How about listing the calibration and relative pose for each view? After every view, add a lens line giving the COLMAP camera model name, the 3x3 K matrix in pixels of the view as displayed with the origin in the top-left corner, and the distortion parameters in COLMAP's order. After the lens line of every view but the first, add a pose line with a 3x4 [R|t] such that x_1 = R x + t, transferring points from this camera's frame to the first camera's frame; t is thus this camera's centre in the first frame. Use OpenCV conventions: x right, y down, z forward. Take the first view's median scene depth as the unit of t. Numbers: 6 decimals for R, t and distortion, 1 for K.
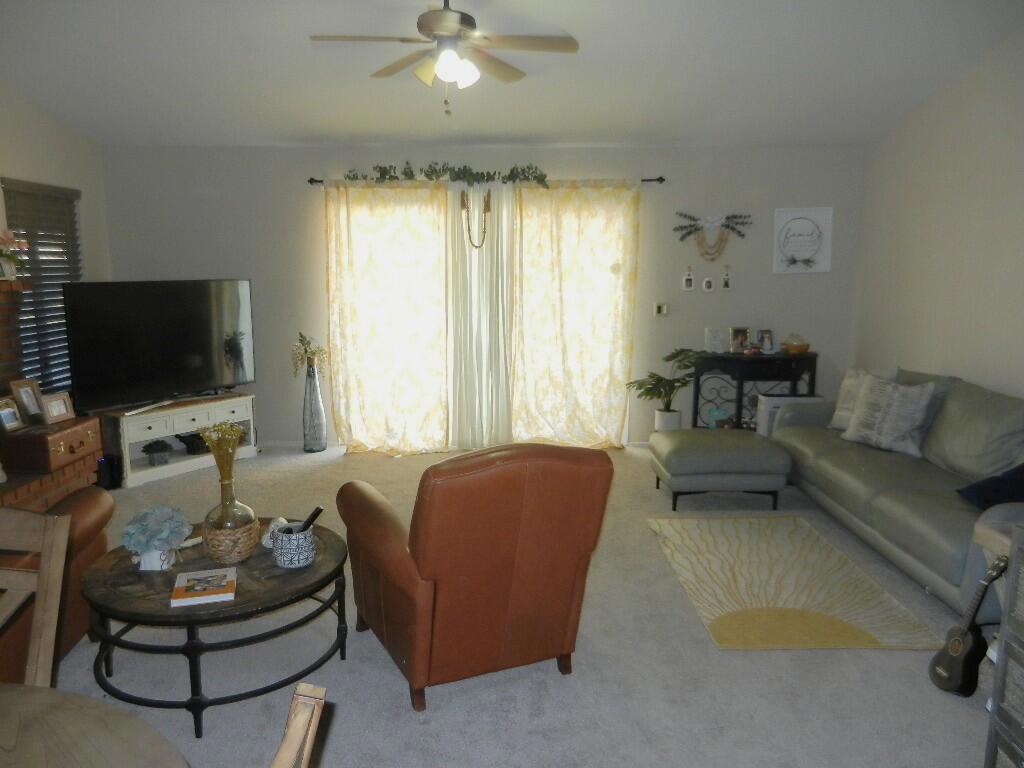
lens RADIAL K [[764.3, 0, 512.0], [0, 764.3, 384.0], [0, 0, 1]] dist [-0.006644, 0.038897]
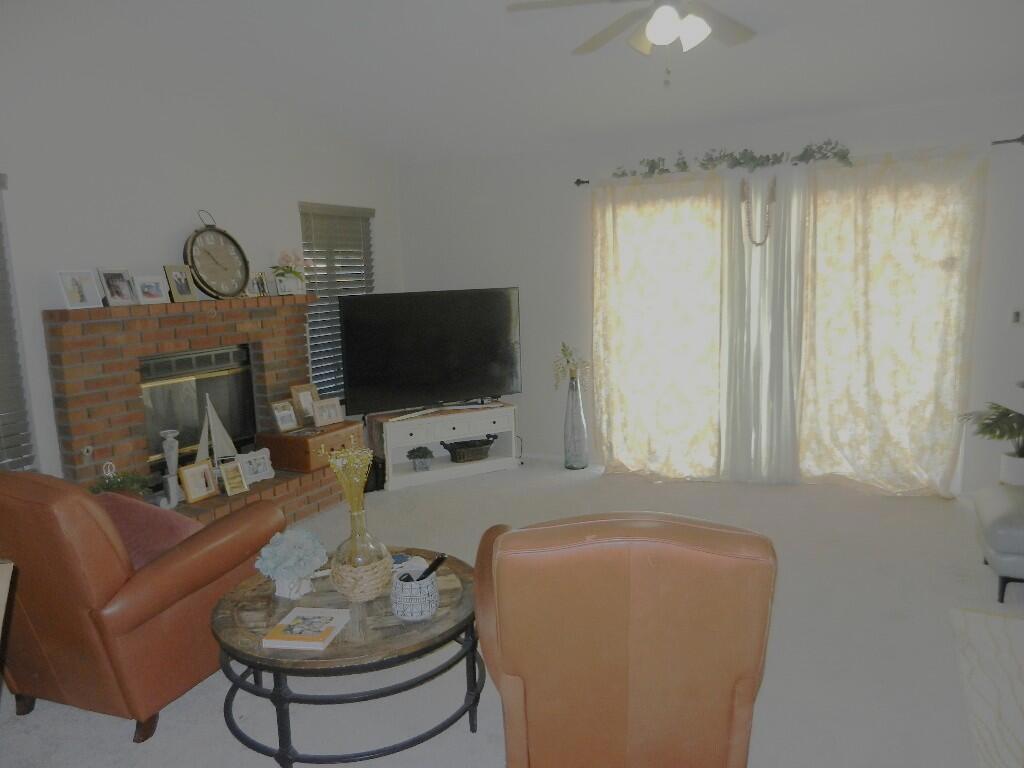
lens RADIAL K [[764.3, 0, 512.0], [0, 764.3, 384.0], [0, 0, 1]] dist [-0.006644, 0.038897]
pose [[0.893261, 0.035853, -0.448106, 0.094541], [-0.037899, 0.999272, 0.004403, -0.017923], [0.447938, 0.013050, 0.893970, 0.122738]]
